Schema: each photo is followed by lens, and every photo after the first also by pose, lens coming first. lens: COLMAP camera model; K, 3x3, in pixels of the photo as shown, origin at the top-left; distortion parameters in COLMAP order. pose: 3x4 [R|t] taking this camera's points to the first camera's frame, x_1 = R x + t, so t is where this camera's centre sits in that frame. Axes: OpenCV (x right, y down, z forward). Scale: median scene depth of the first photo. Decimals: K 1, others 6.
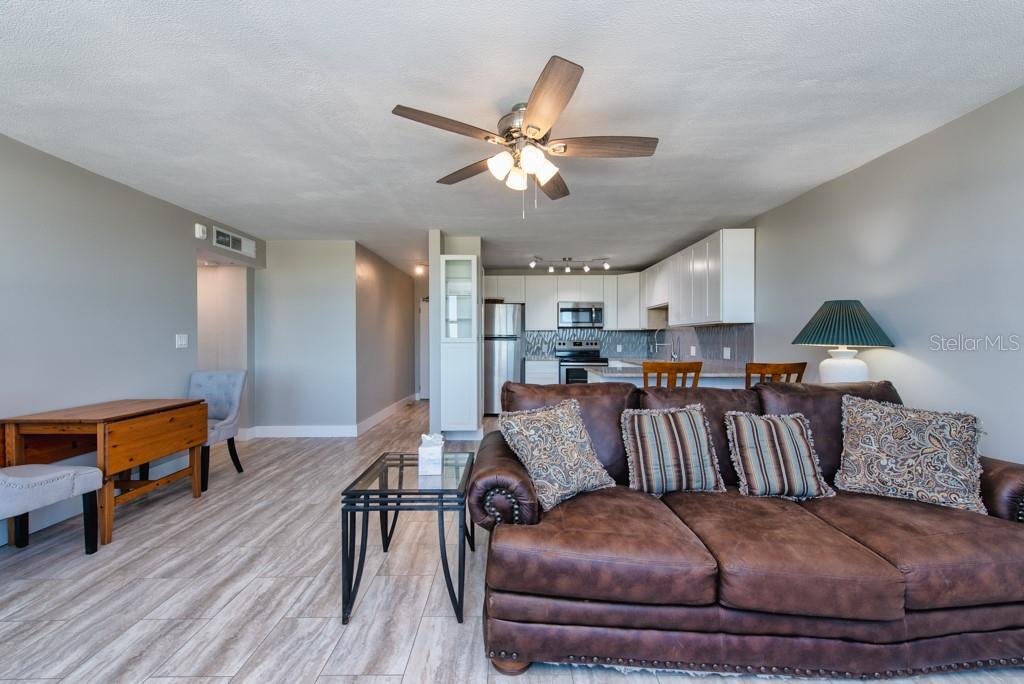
lens RADIAL K [[402.3, 0, 511.6], [0, 402.3, 343.7], [0, 0, 1]] dist [0.014430, -0.003667]
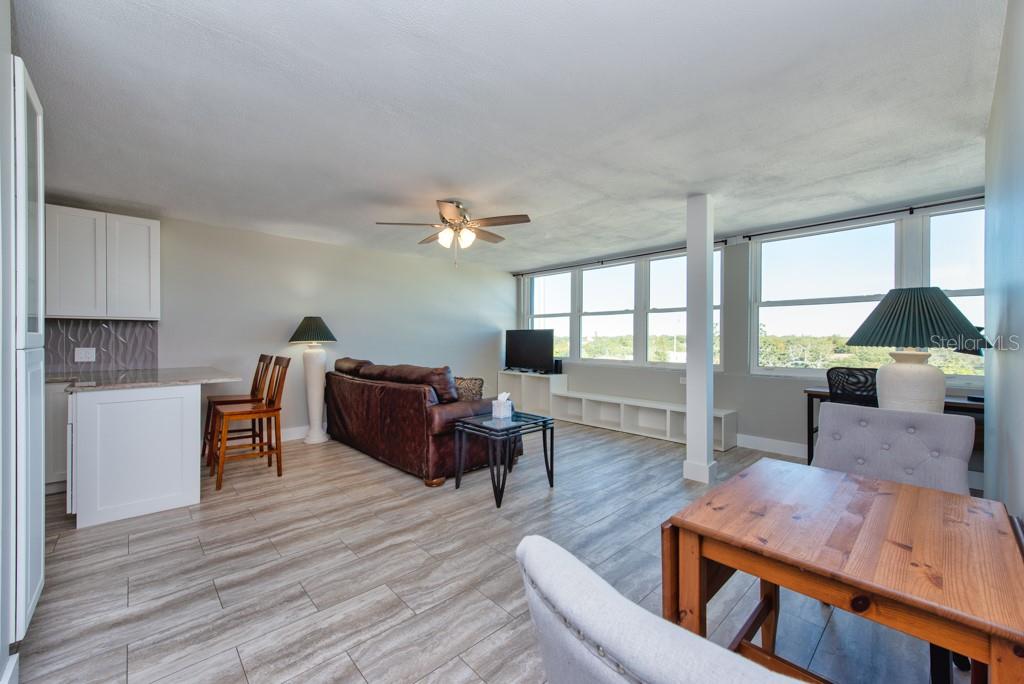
lens RADIAL K [[406.1, 0, 510.9], [0, 406.1, 325.0], [0, 0, 1]] dist [0.015744, -0.004317]
pose [[-0.680172, 0.025591, 0.732606, -0.729939], [0.006568, 0.999563, -0.028819, -0.006420], [-0.733023, -0.014790, -0.680043, 1.053797]]
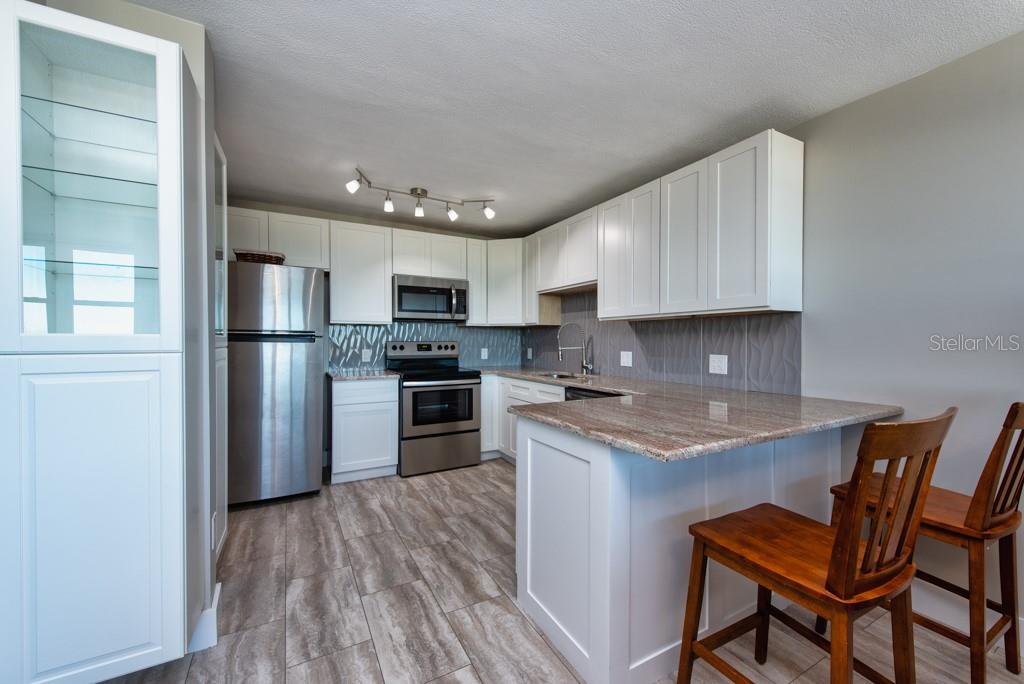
lens RADIAL K [[402.3, 0, 511.6], [0, 402.3, 343.7], [0, 0, 1]] dist [0.014430, -0.003667]
pose [[0.876826, -0.003698, 0.480794, -0.021464], [0.003717, 0.999993, 0.000914, -0.009296], [-0.480793, 0.000985, 0.876833, 0.701578]]
